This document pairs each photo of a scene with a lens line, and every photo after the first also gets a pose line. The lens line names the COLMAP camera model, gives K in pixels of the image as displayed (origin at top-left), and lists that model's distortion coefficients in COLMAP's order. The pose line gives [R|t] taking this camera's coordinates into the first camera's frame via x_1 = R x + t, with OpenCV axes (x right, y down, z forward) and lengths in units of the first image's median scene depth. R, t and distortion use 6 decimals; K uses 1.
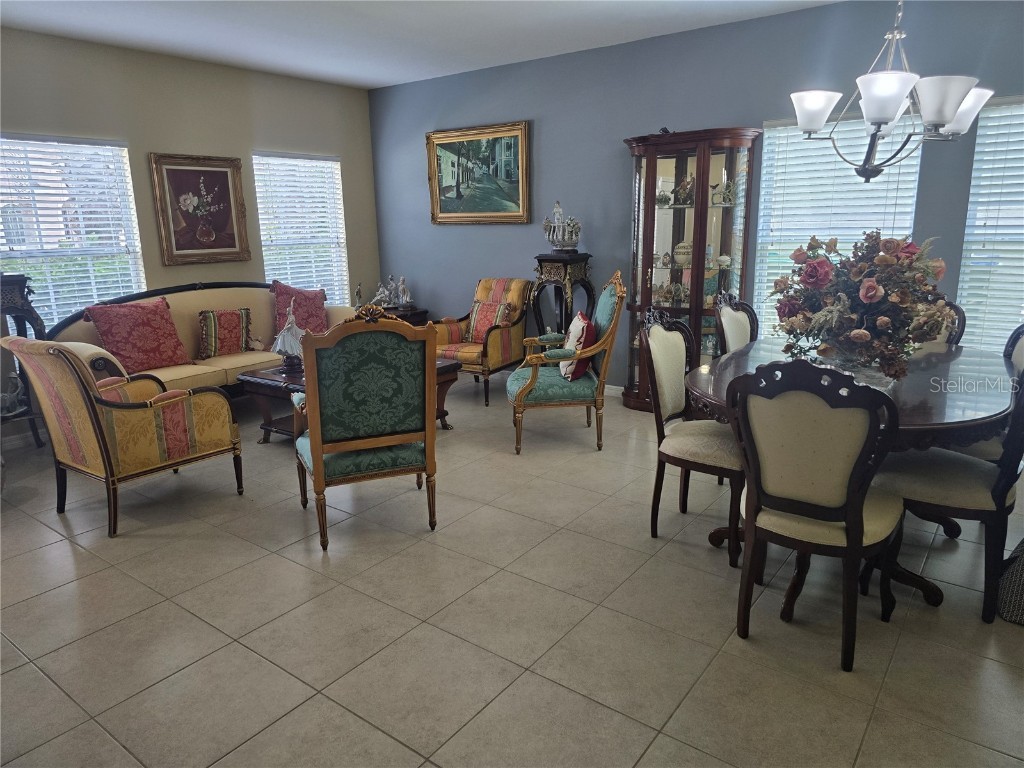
lens RADIAL K [[682.7, 0, 512.0], [0, 682.7, 384.0], [0, 0, 1]] dist [0.067252, -0.049504]
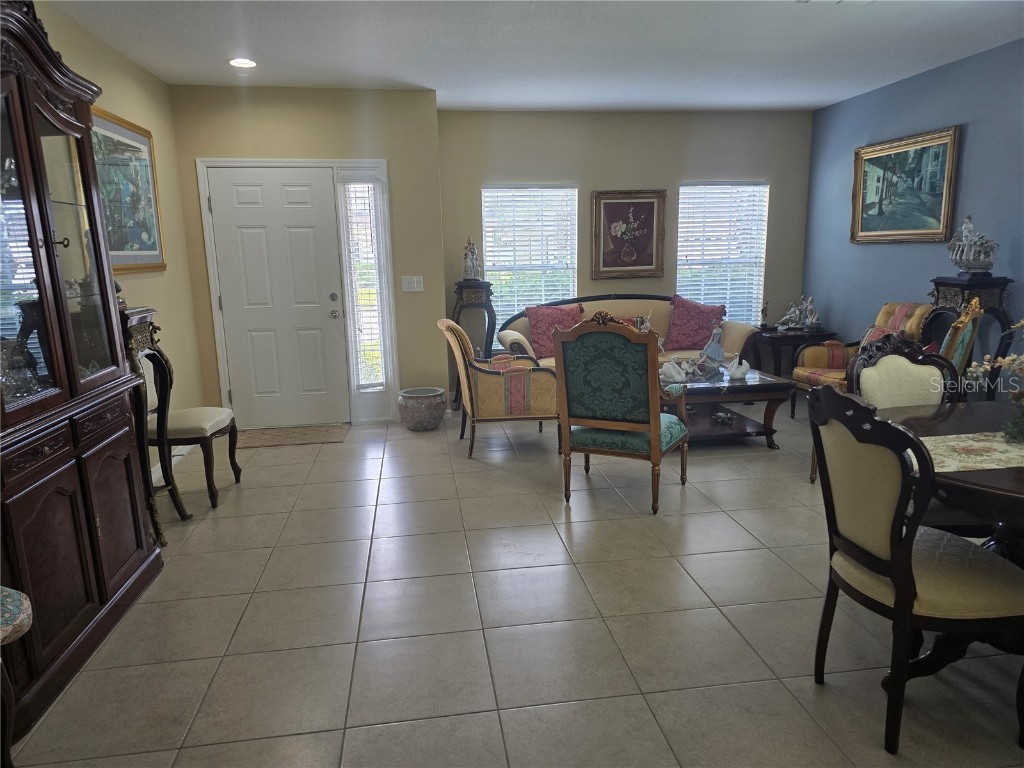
lens RADIAL K [[682.7, 0, 512.0], [0, 682.7, 384.0], [0, 0, 1]] dist [0.067252, -0.049504]
pose [[0.713203, 0.138953, -0.687046, 0.268737], [-0.158292, 0.986763, 0.035252, -0.000759], [0.682850, 0.083612, 0.725758, 0.000534]]
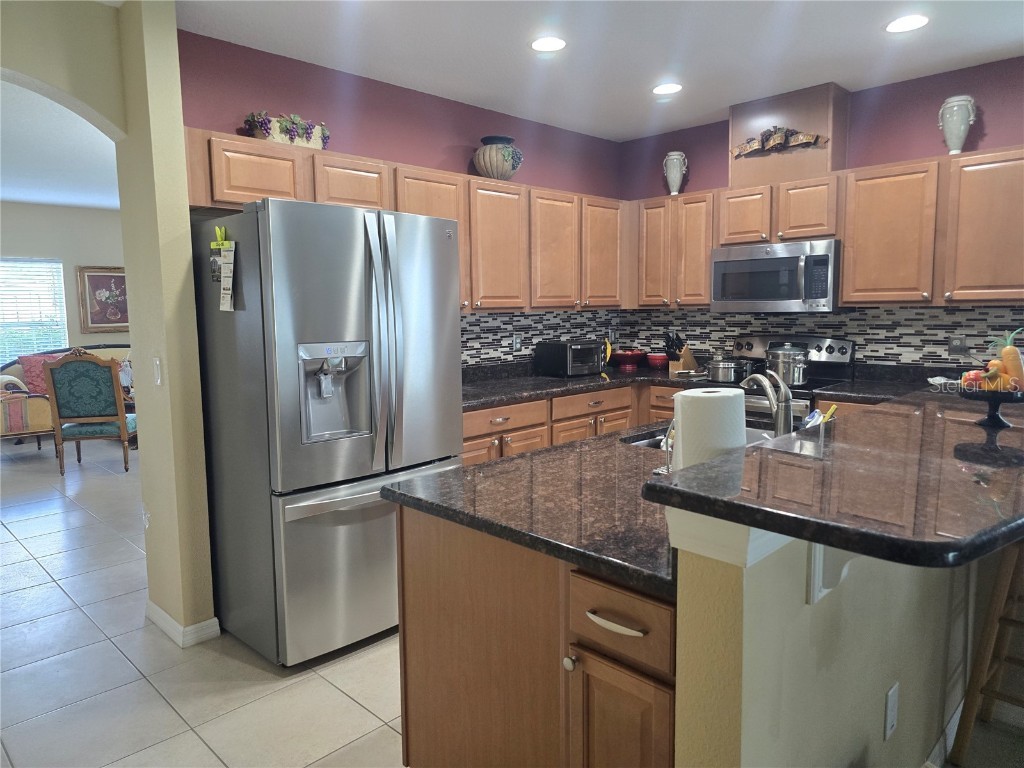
lens RADIAL K [[688.5, 0, 517.2], [0, 688.5, 383.5], [0, 0, 1]] dist [0.006608, 0.001974]
pose [[0.992031, 0.027085, -0.123045, 0.660087], [-0.041924, 0.991929, -0.119666, 0.089178], [0.118811, 0.123871, 0.985160, -0.418848]]
